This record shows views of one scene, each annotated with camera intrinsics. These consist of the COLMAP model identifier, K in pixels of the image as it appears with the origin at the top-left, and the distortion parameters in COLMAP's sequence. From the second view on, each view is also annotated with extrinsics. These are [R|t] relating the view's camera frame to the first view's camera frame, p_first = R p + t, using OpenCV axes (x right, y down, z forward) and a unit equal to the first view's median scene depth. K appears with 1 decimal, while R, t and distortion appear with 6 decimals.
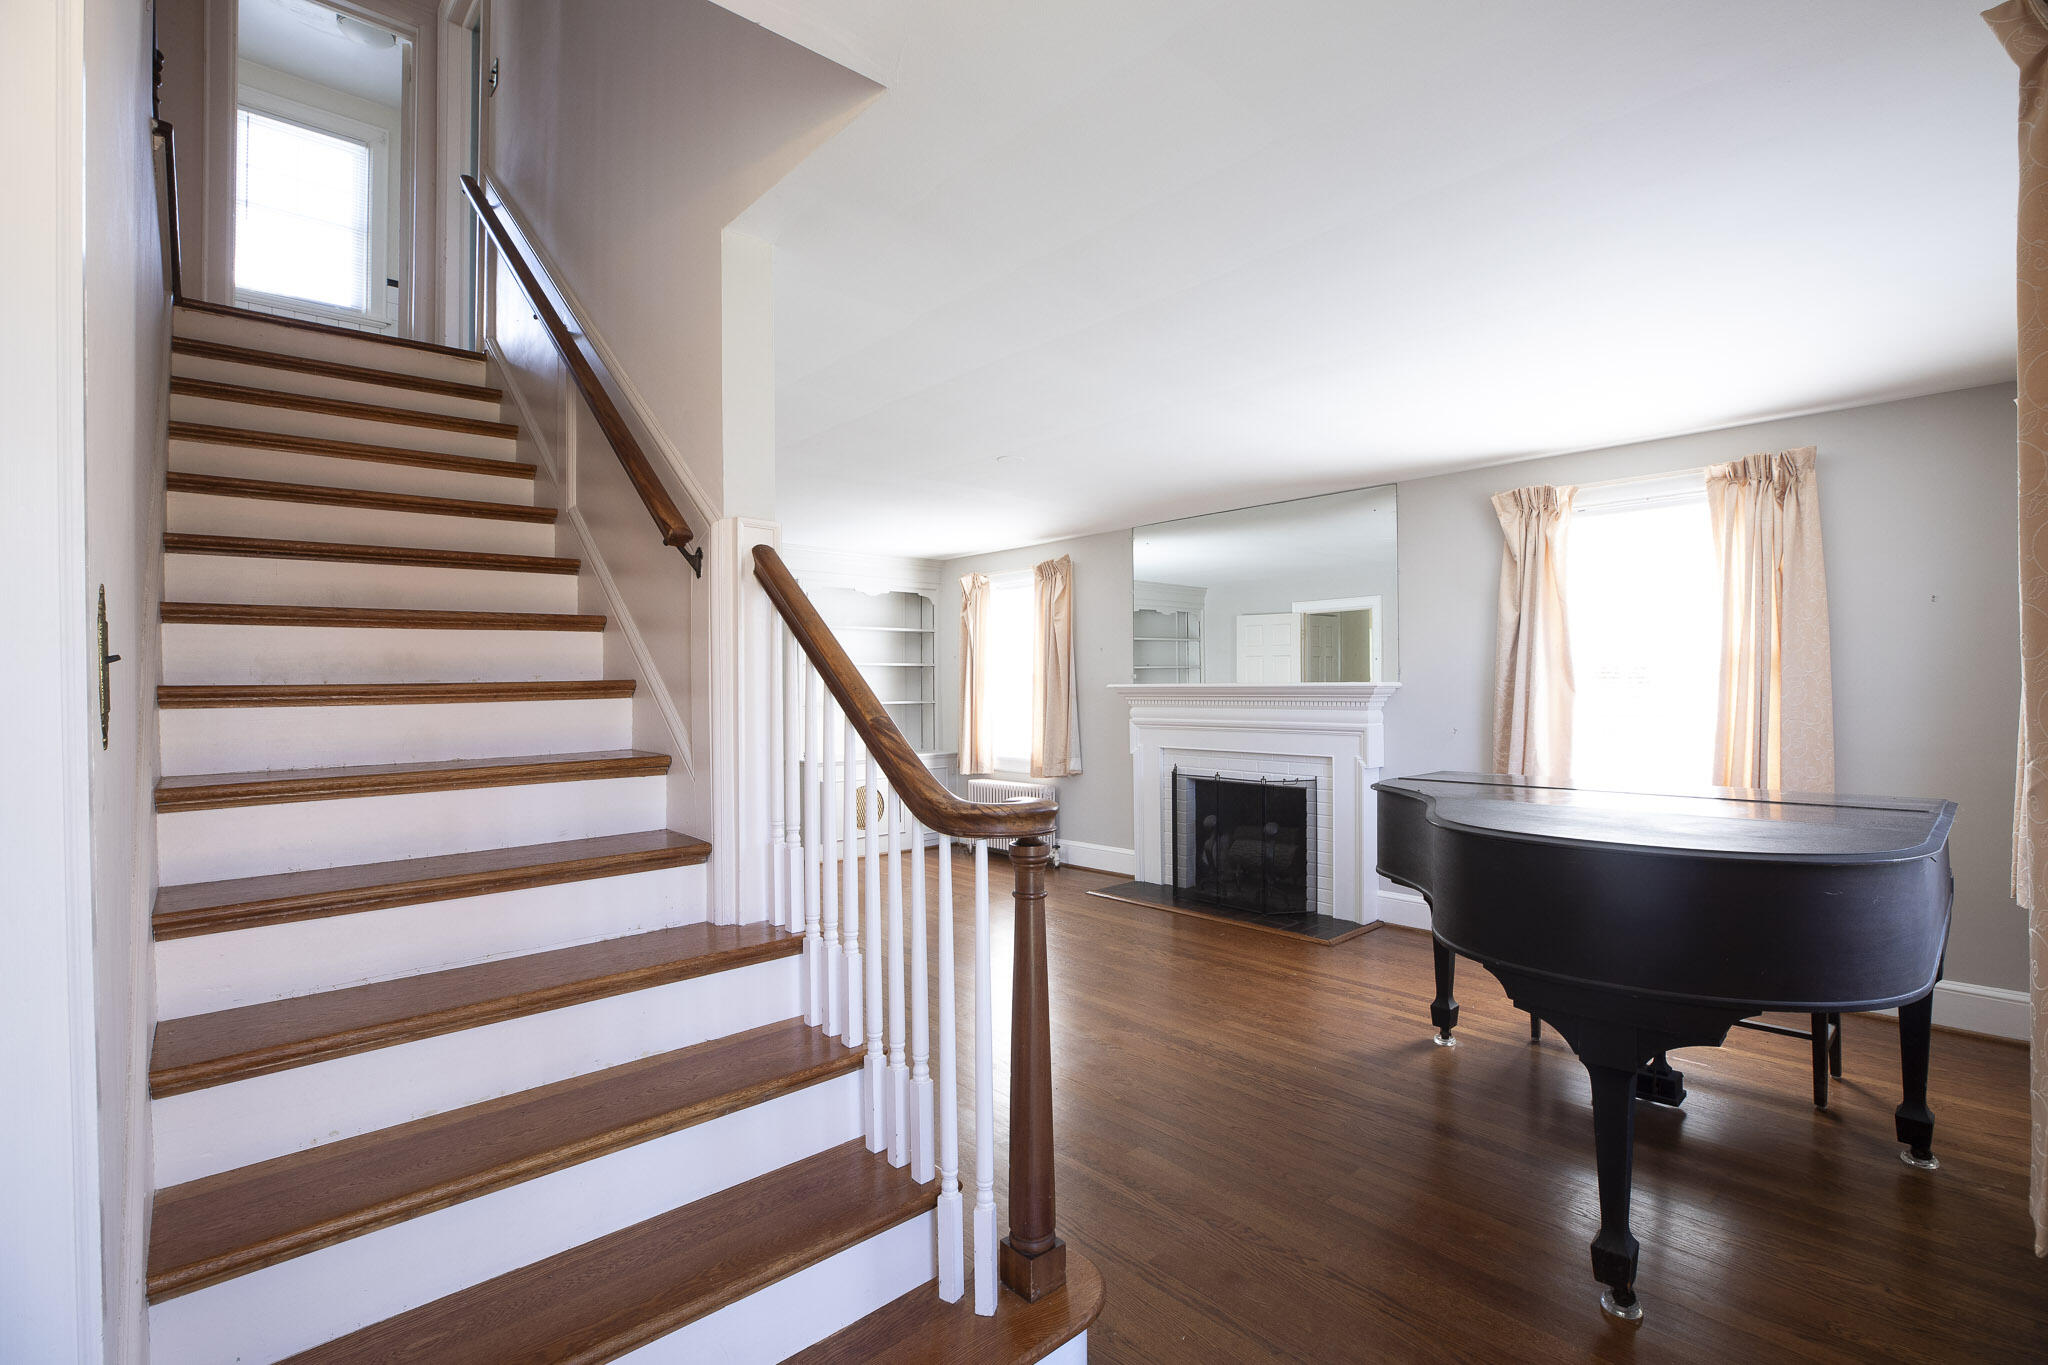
lens RADIAL K [[936.1, 0, 1028.5], [0, 936.1, 681.0], [0, 0, 1]] dist [-0.045001, 0.013866]
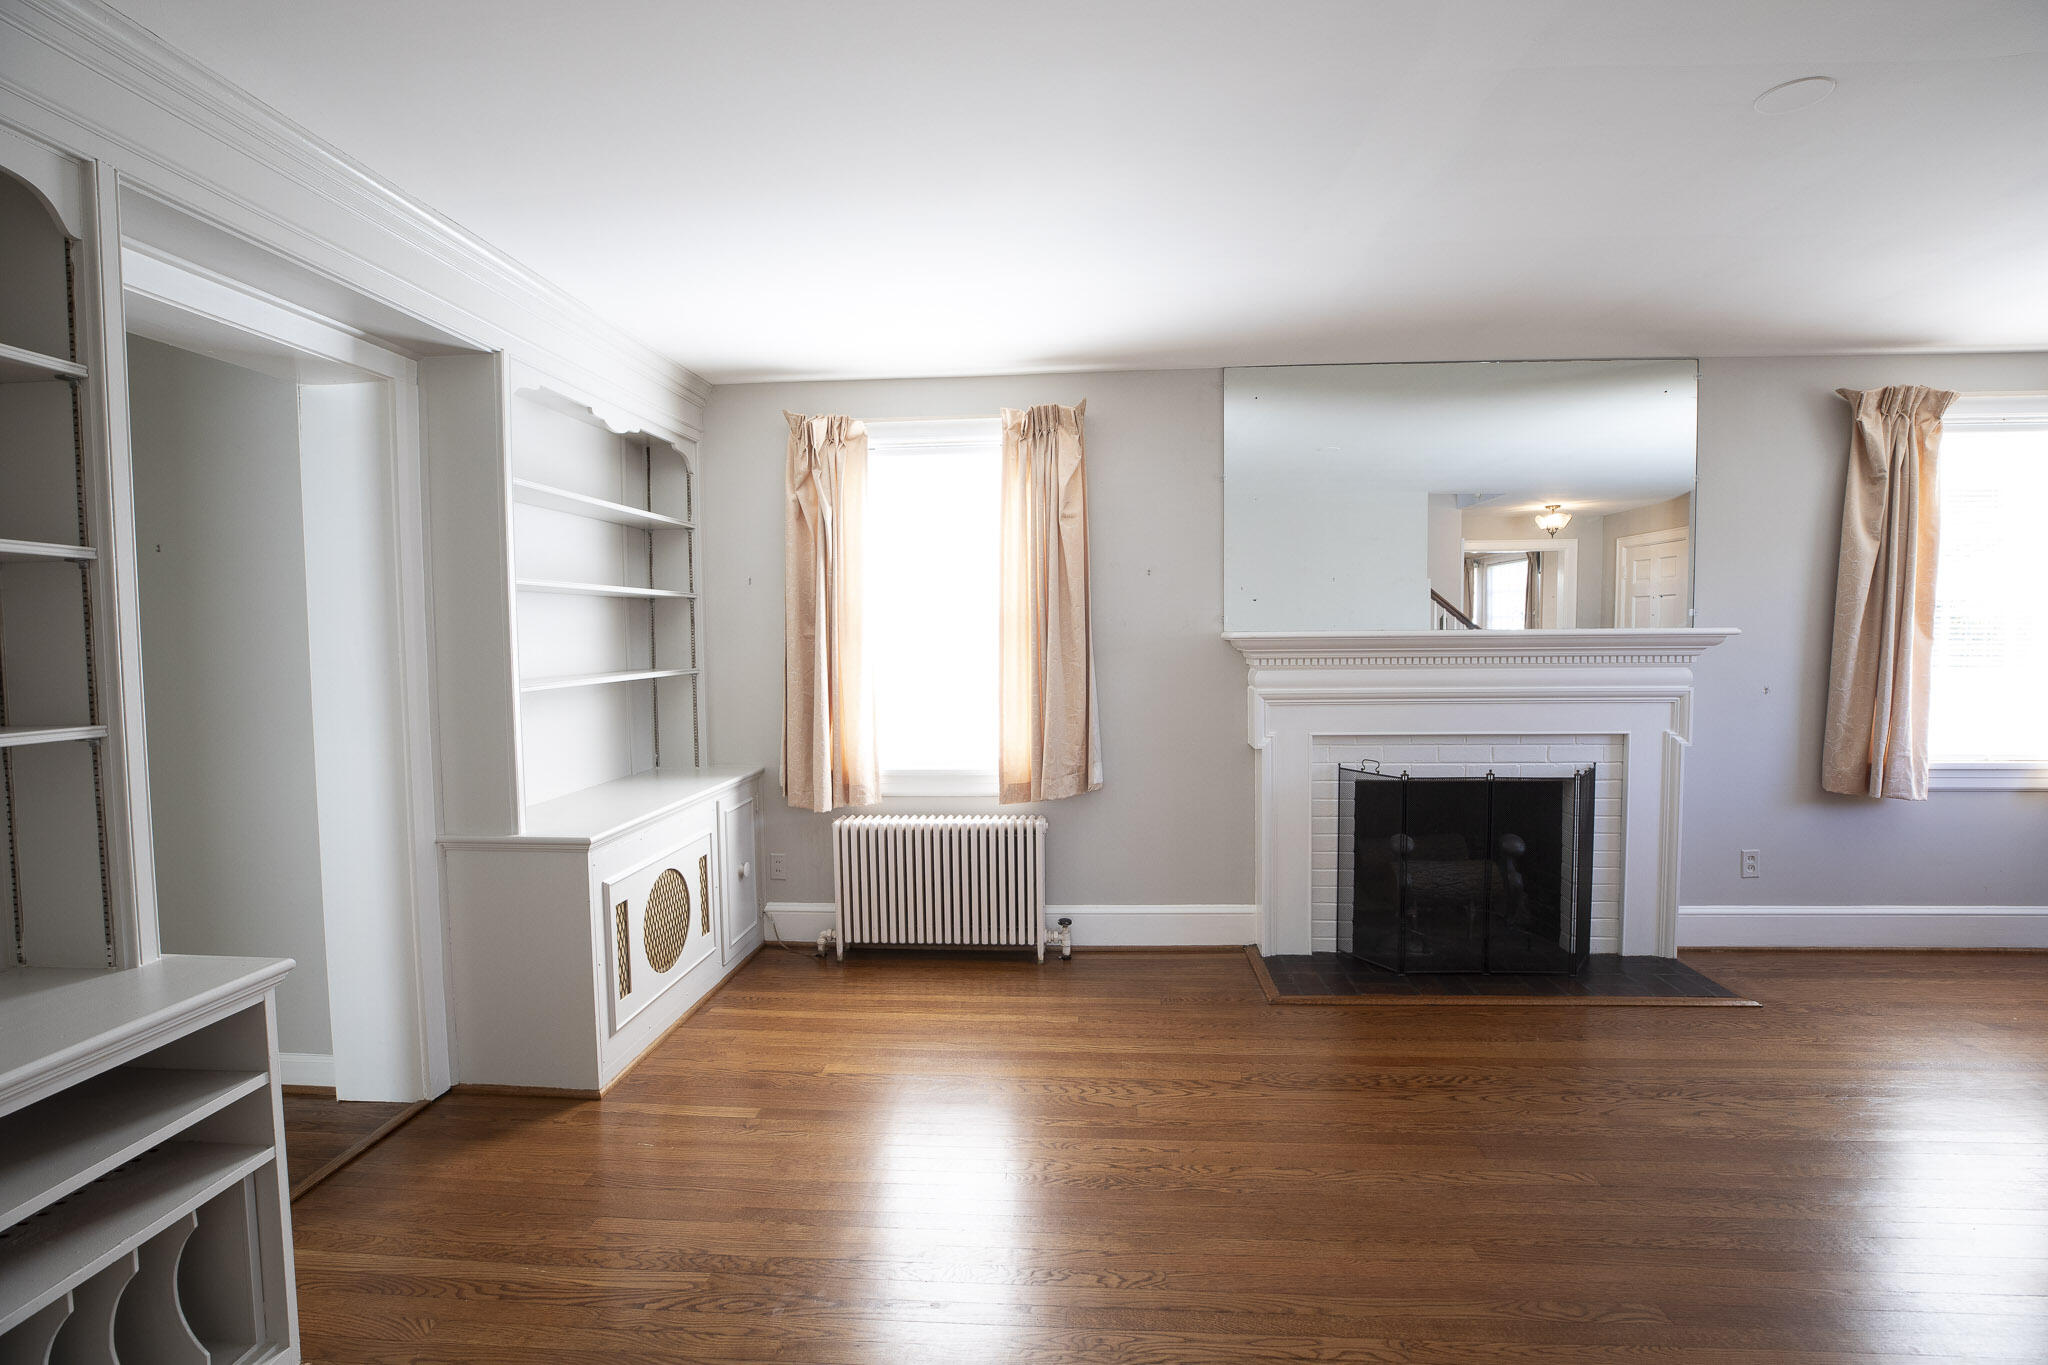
lens RADIAL K [[936.1, 0, 1028.5], [0, 936.1, 681.0], [0, 0, 1]] dist [-0.045001, 0.013866]
pose [[0.722953, -0.037202, 0.689895, -0.540835], [0.001916, 0.998653, 0.051844, 0.004739], [-0.690894, -0.036159, 0.722051, 0.901536]]
